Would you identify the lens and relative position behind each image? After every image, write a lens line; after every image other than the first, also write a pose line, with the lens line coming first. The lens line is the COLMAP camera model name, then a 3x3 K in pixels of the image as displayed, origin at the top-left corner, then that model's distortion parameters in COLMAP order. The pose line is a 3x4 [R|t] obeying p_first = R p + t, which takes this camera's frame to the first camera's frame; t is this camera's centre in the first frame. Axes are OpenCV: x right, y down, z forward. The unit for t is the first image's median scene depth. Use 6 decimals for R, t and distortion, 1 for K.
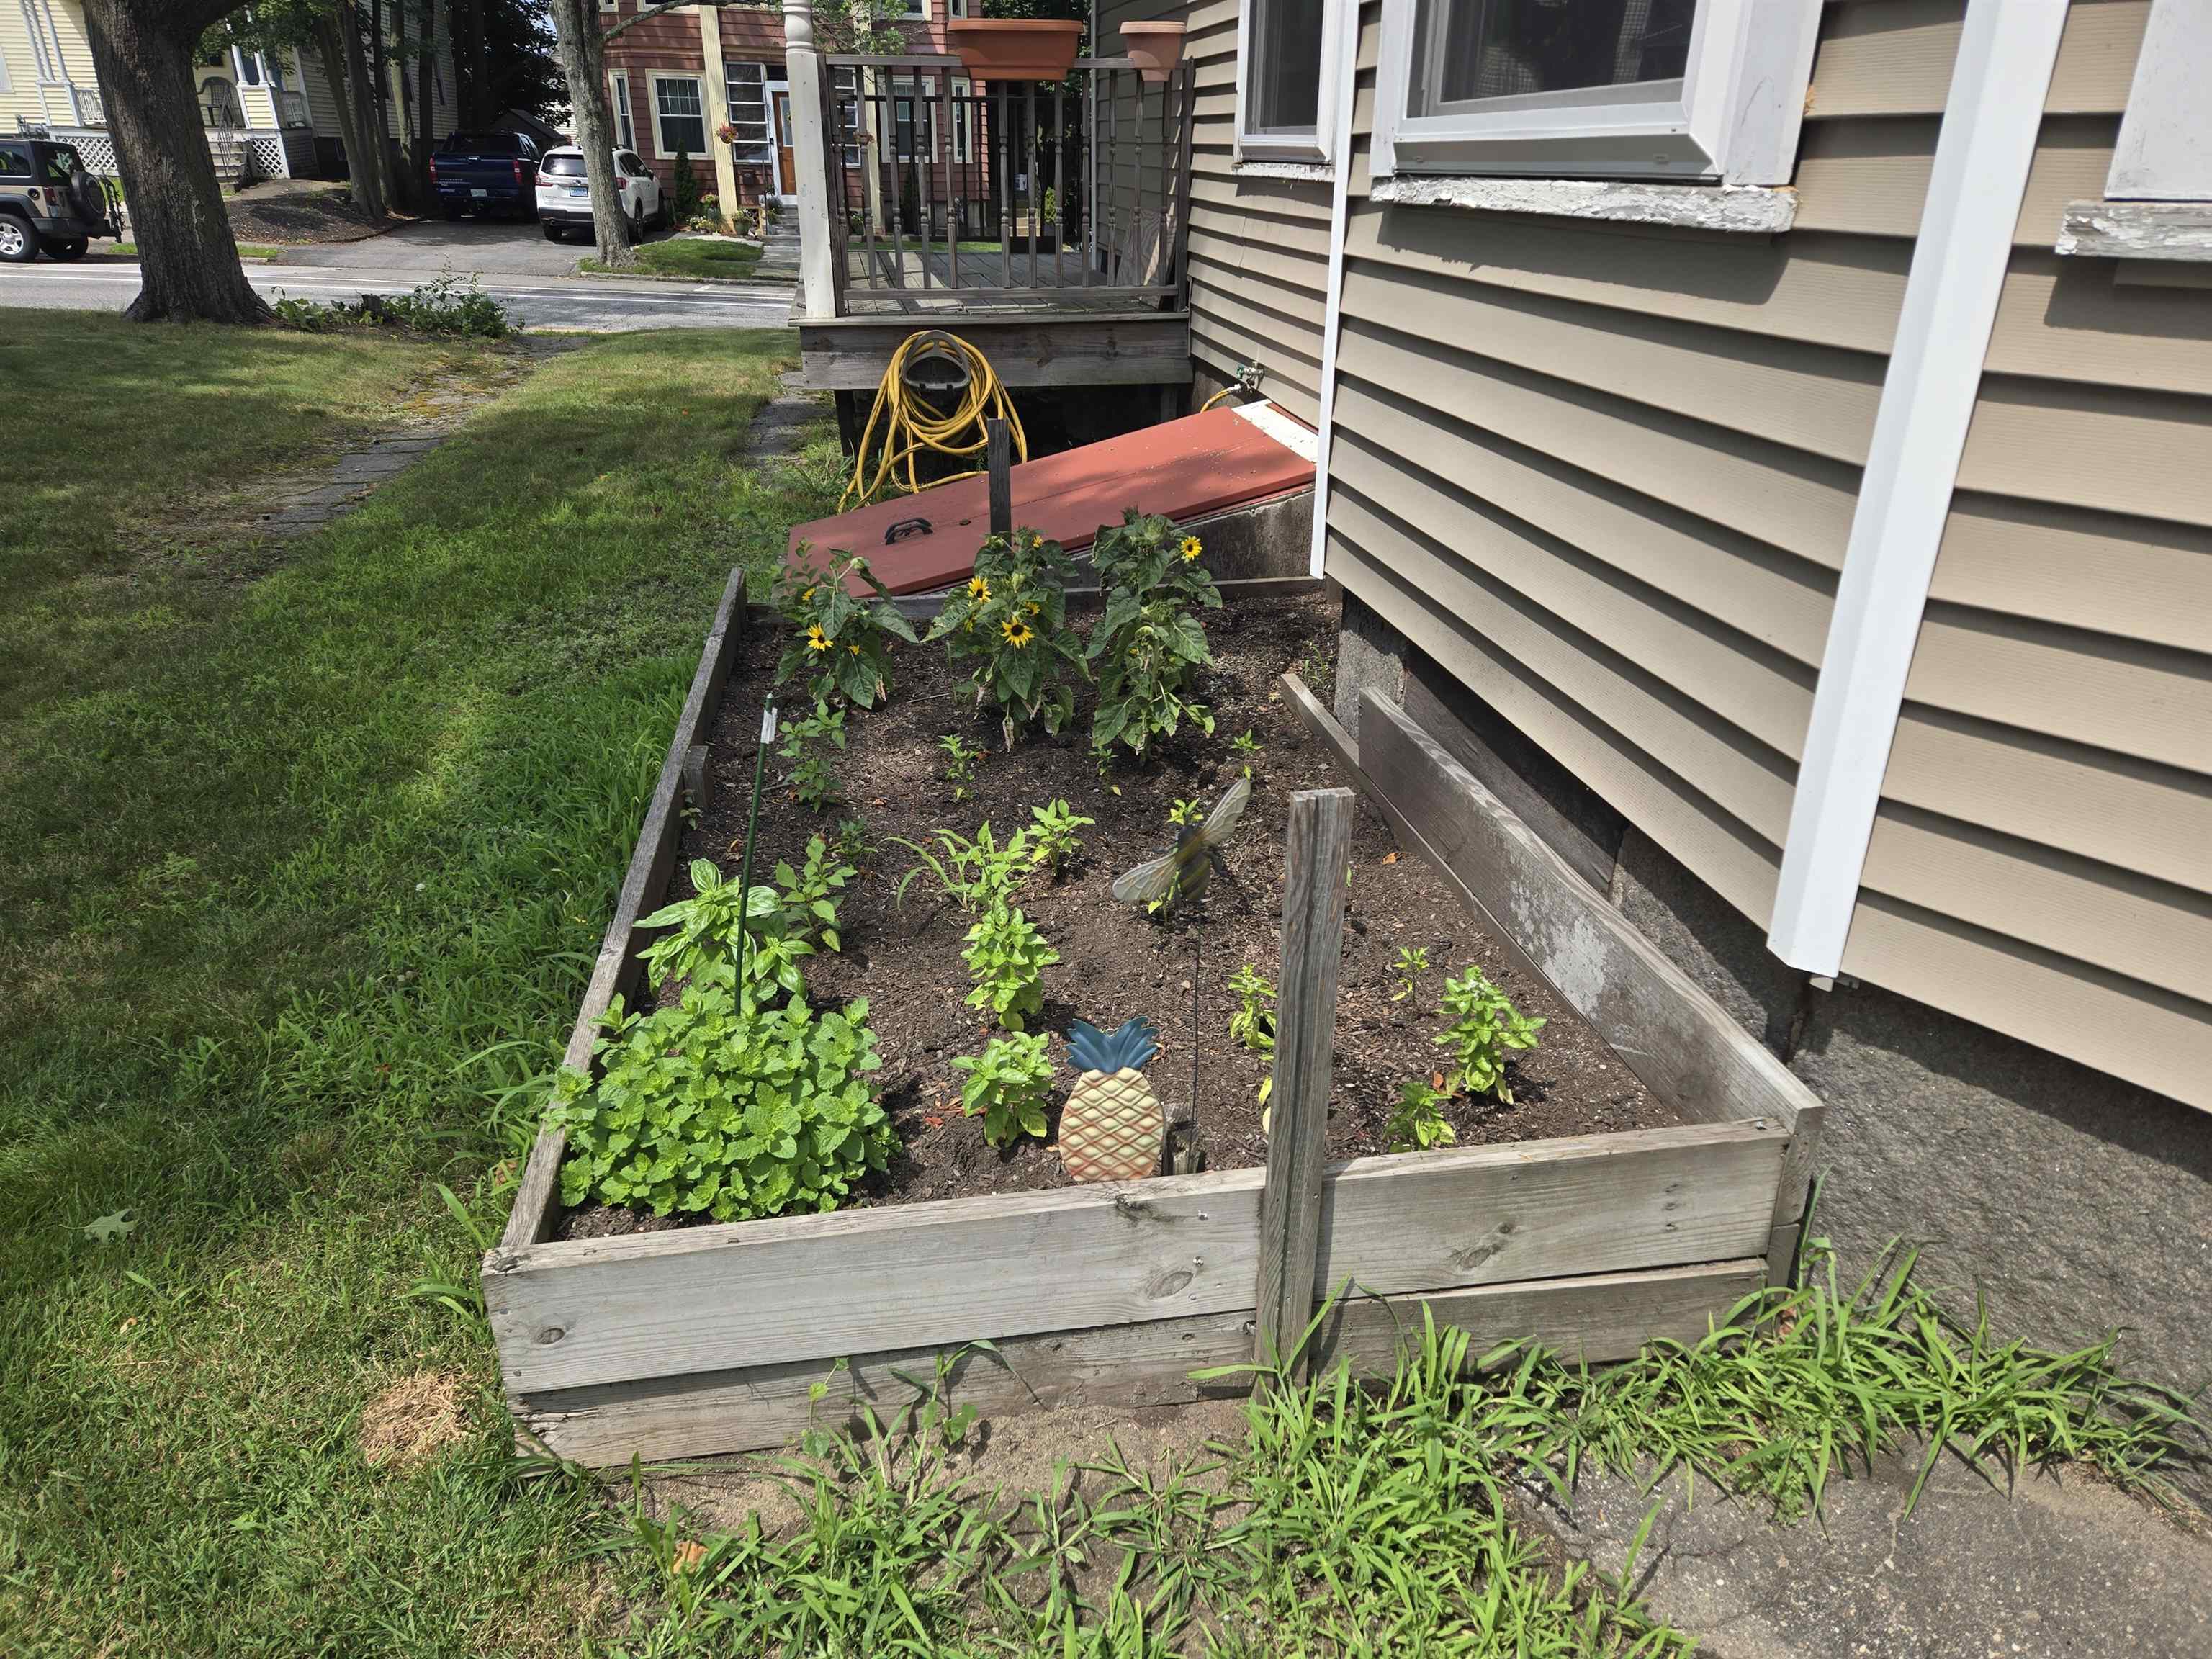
lens RADIAL K [[1477.3, 0, 1104.1], [0, 1477.3, 833.9], [0, 0, 1]] dist [0.086470, -0.067019]
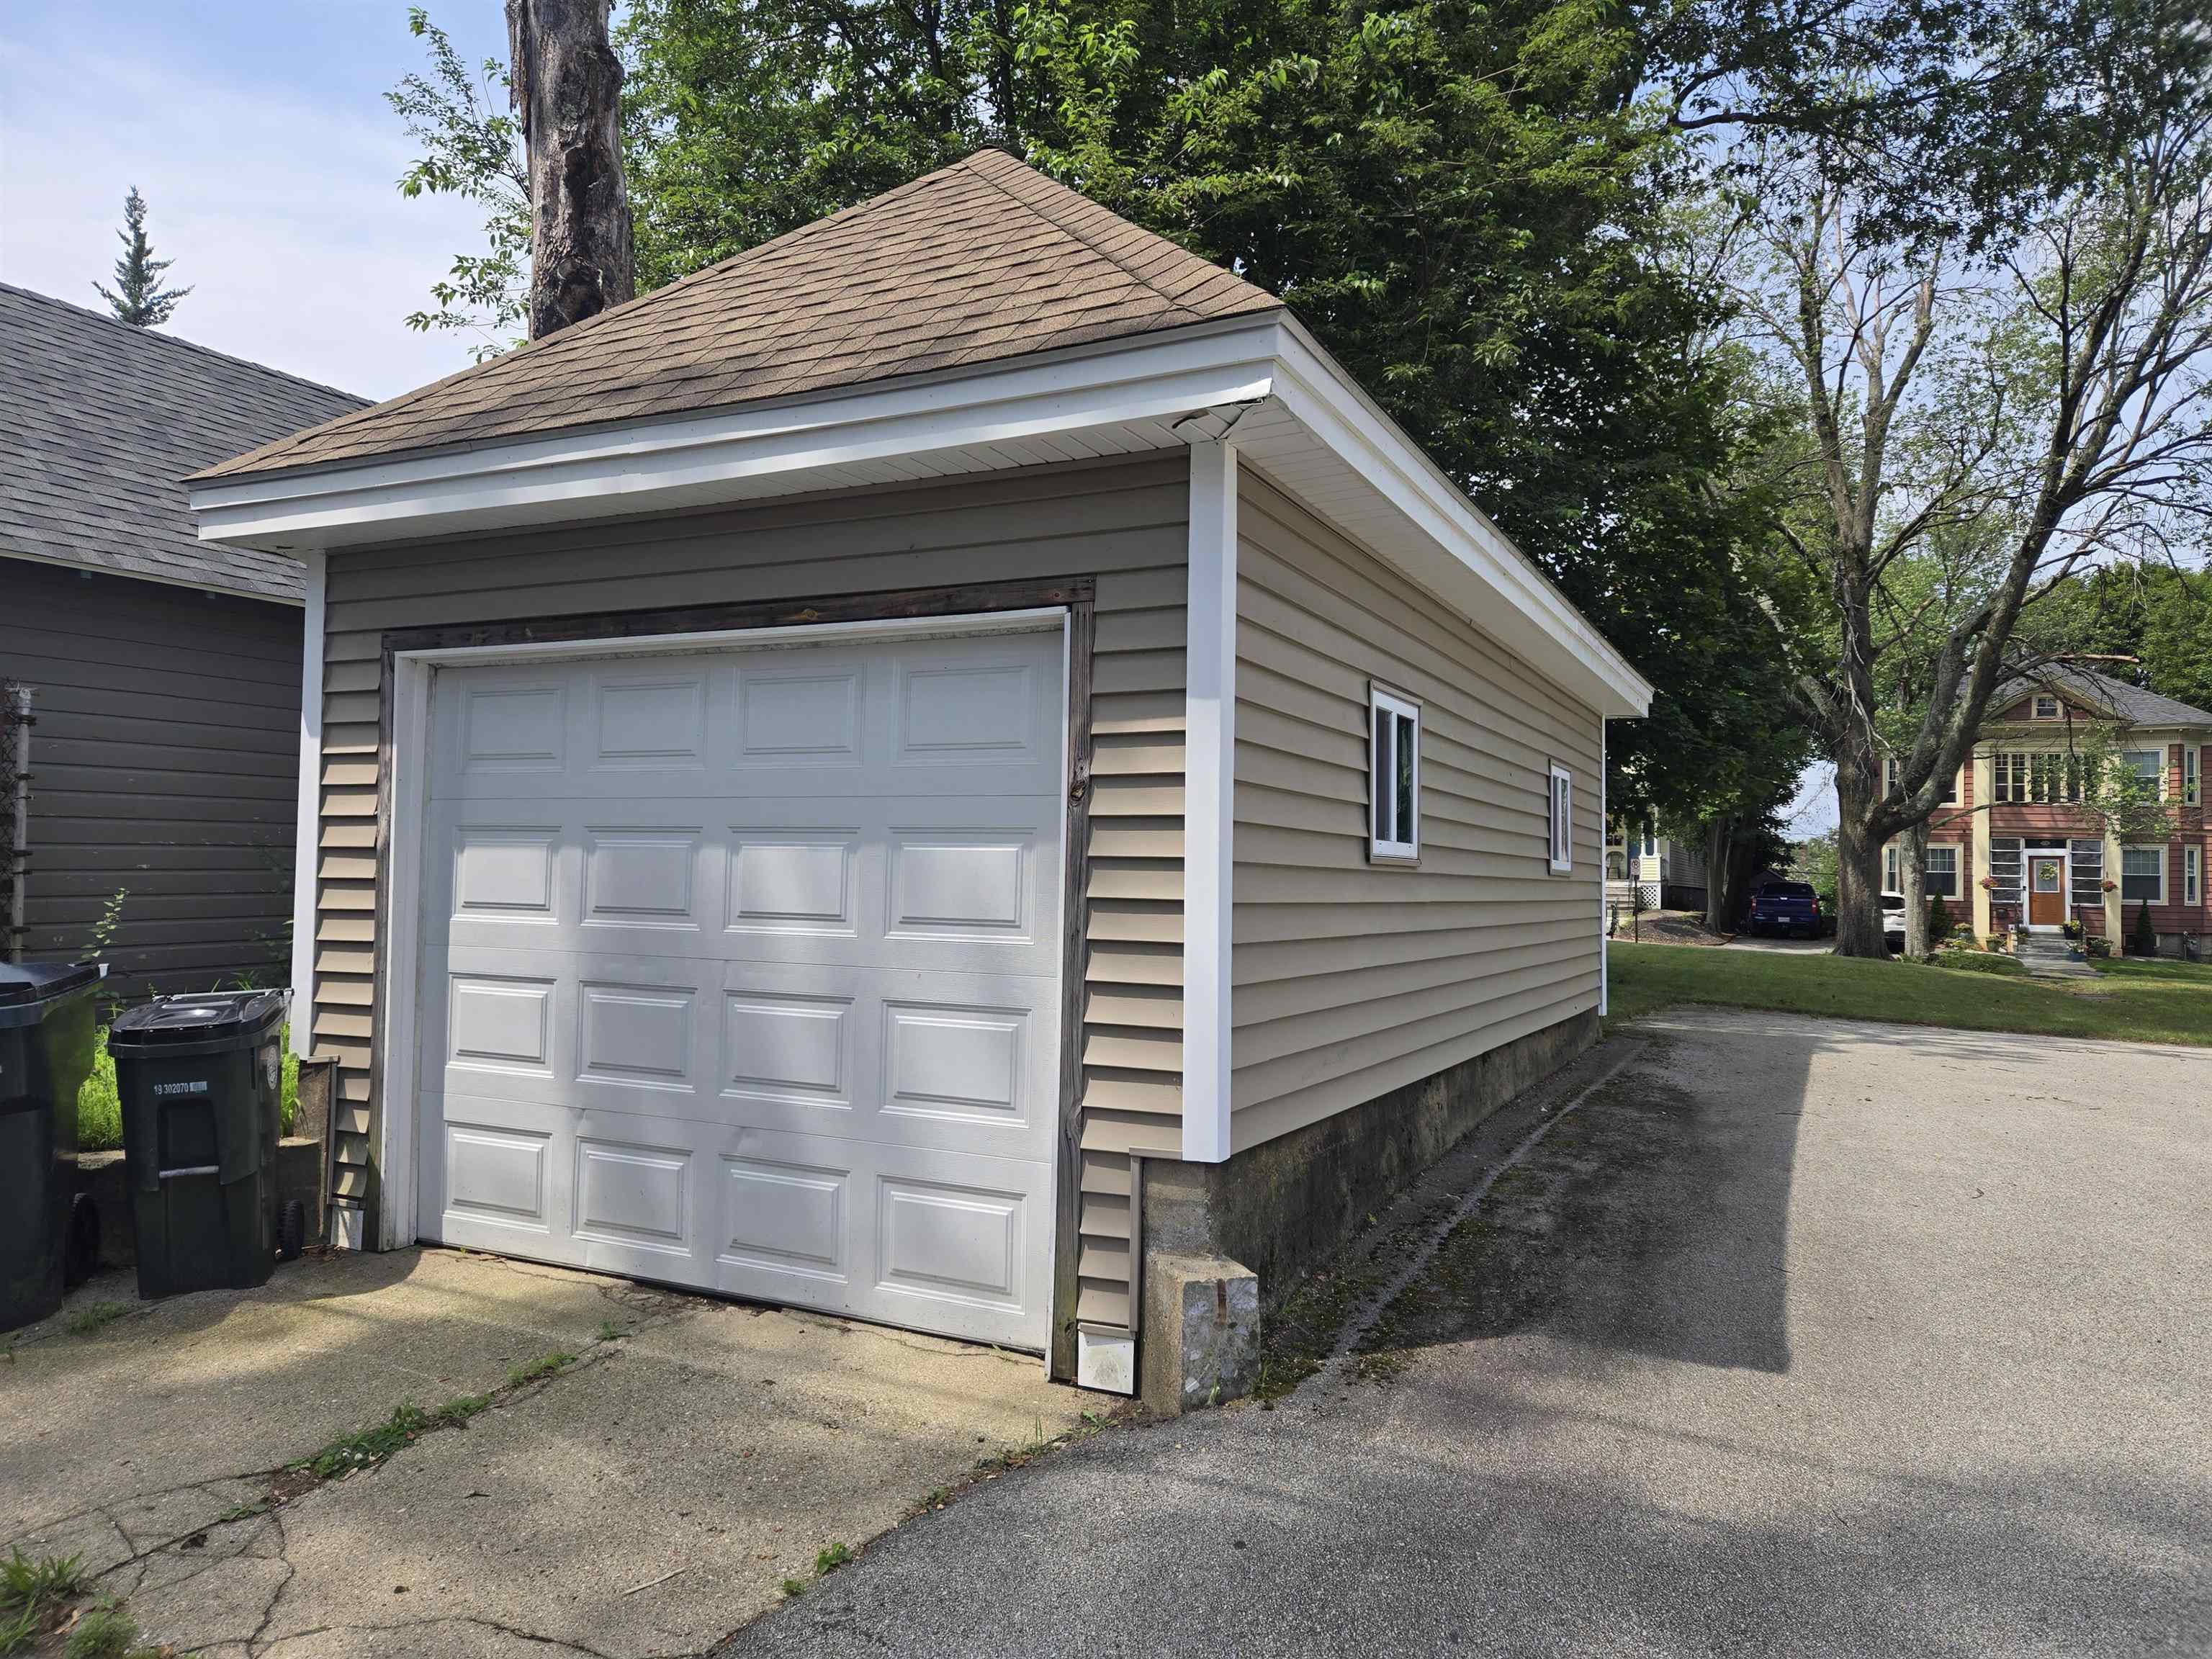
lens RADIAL K [[1477.3, 0, 1104.1], [0, 1477.3, 833.9], [0, 0, 1]] dist [0.086470, -0.067019]
pose [[0.802217, -0.010189, -0.596945, -0.349536], [-0.261608, 0.892757, -0.366805, 0.960196], [0.536665, 0.450422, 0.713520, -1.983833]]
